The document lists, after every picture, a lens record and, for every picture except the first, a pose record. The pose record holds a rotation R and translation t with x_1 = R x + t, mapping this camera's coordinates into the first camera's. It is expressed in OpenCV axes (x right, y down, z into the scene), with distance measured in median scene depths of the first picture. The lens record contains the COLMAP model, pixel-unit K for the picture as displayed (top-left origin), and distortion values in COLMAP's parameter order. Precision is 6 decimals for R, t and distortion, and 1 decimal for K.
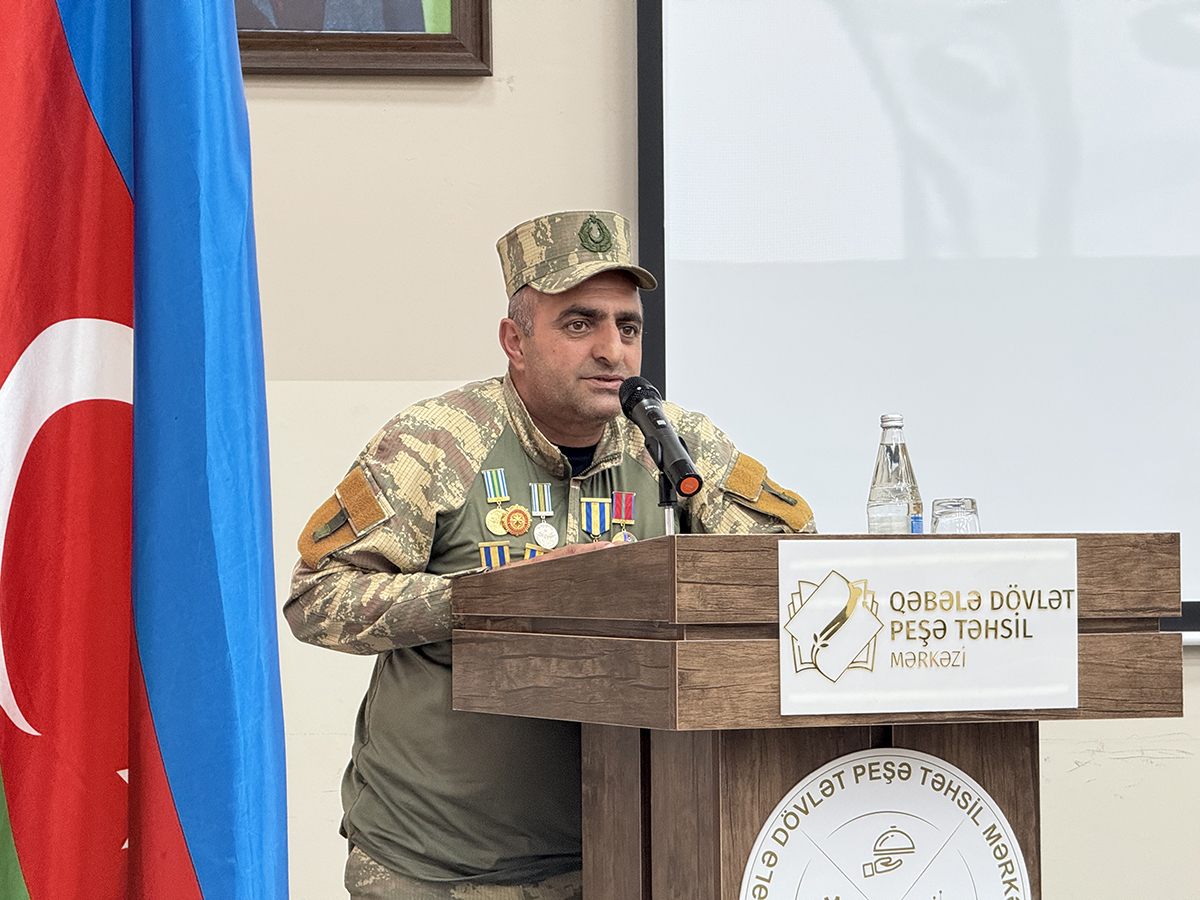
lens RADIAL K [[4656.6, 0, 596.1], [0, 4656.6, 449.6], [0, 0, 1]] dist [0.433048, 0.000000]
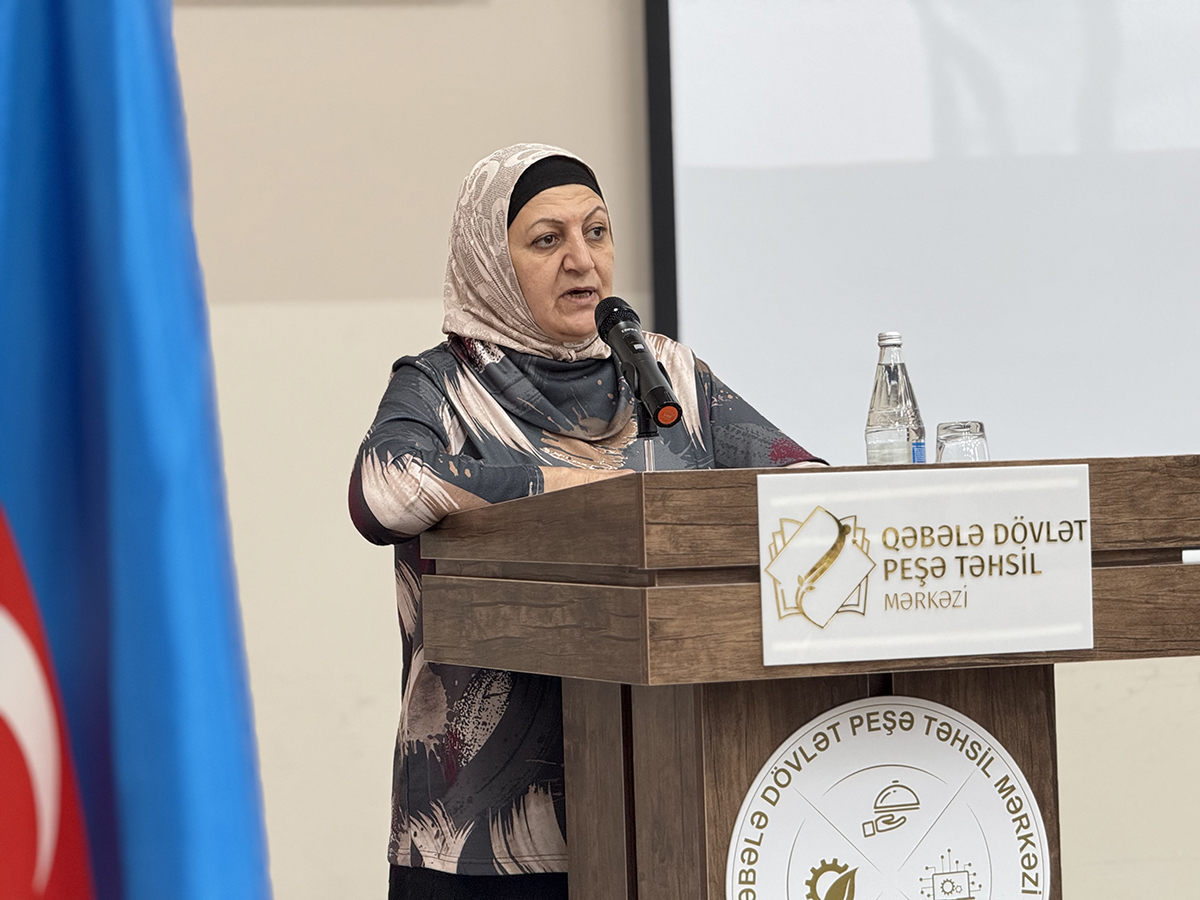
lens RADIAL K [[4656.6, 0, 601.0], [0, 4656.6, 451.7], [0, 0, 1]] dist [0.433048, 0.000000]
pose [[0.999306, -0.022053, -0.030021, 0.034767], [0.022766, 0.999461, 0.023639, -0.007224], [0.029484, -0.024306, 0.999270, 0.081400]]
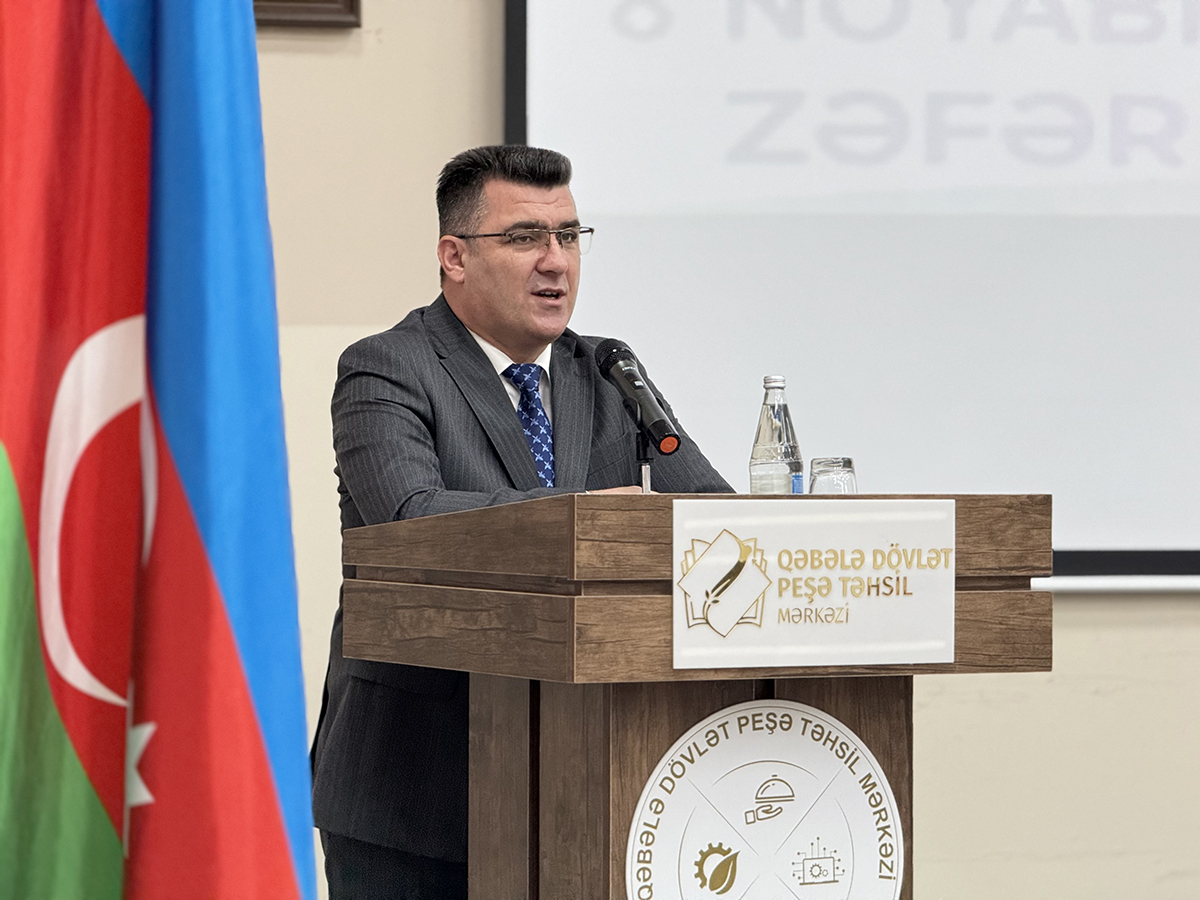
lens RADIAL K [[4656.6, 0, 598.6], [0, 4656.6, 449.1], [0, 0, 1]] dist [0.433048, 0.000000]
pose [[0.998452, 0.012092, 0.054299, -0.032380], [-0.013135, 0.999735, 0.018893, -0.010650], [-0.054056, -0.019577, 0.998346, -0.028379]]
